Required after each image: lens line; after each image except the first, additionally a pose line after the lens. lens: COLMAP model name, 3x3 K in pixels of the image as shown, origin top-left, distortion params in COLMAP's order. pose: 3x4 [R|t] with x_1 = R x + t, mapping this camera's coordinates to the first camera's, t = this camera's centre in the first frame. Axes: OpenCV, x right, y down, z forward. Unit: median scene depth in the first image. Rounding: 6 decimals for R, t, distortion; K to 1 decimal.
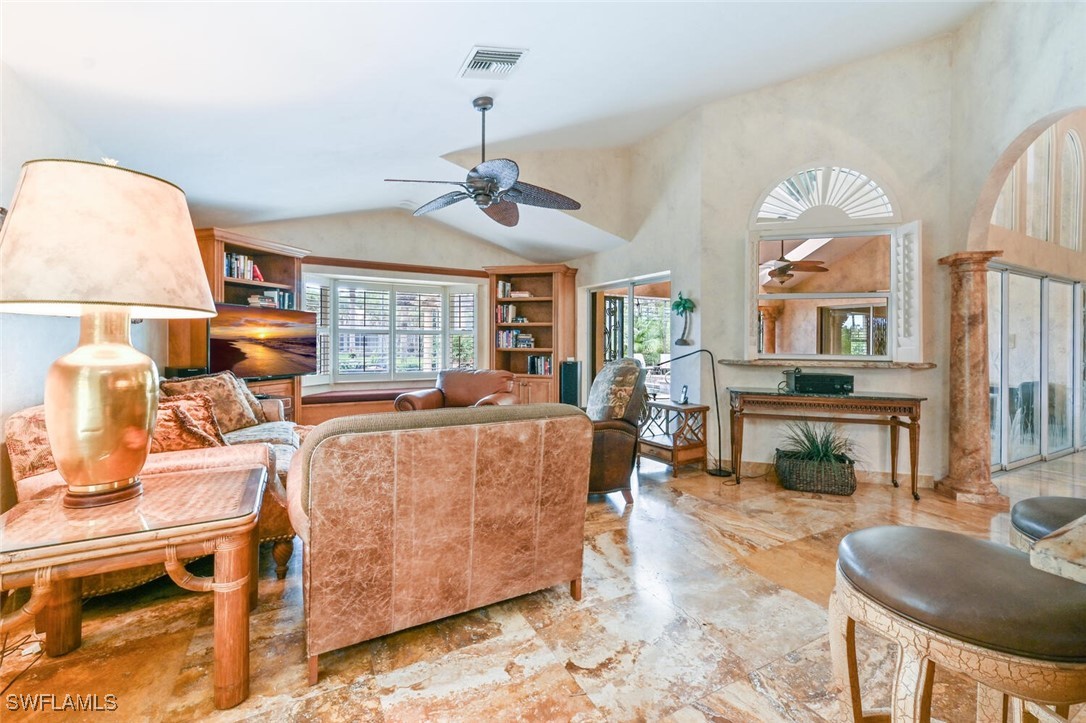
lens RADIAL K [[468.6, 0, 540.0], [0, 468.6, 340.7], [0, 0, 1]] dist [0.000820, -0.000051]
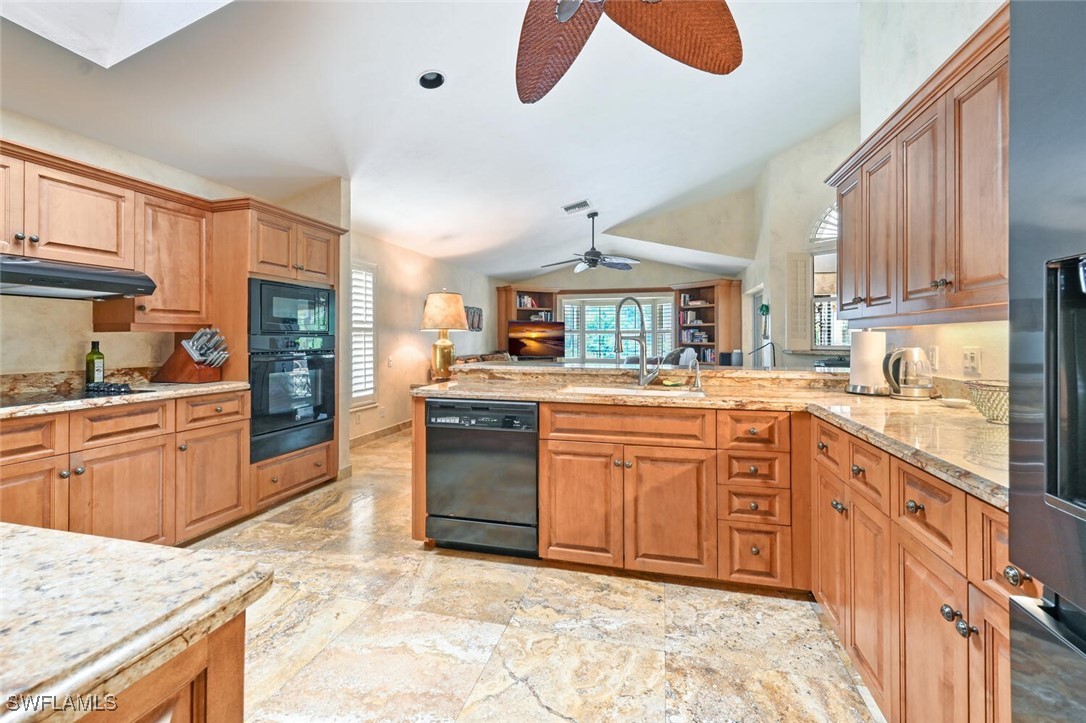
lens RADIAL K [[468.6, 0, 540.0], [0, 468.6, 340.7], [0, 0, 1]] dist [0.000820, -0.000051]
pose [[0.732780, -0.003689, -0.680456, 0.754471], [0.007622, 0.999967, 0.002787, 0.004449], [0.680423, -0.007228, 0.732784, -0.415522]]
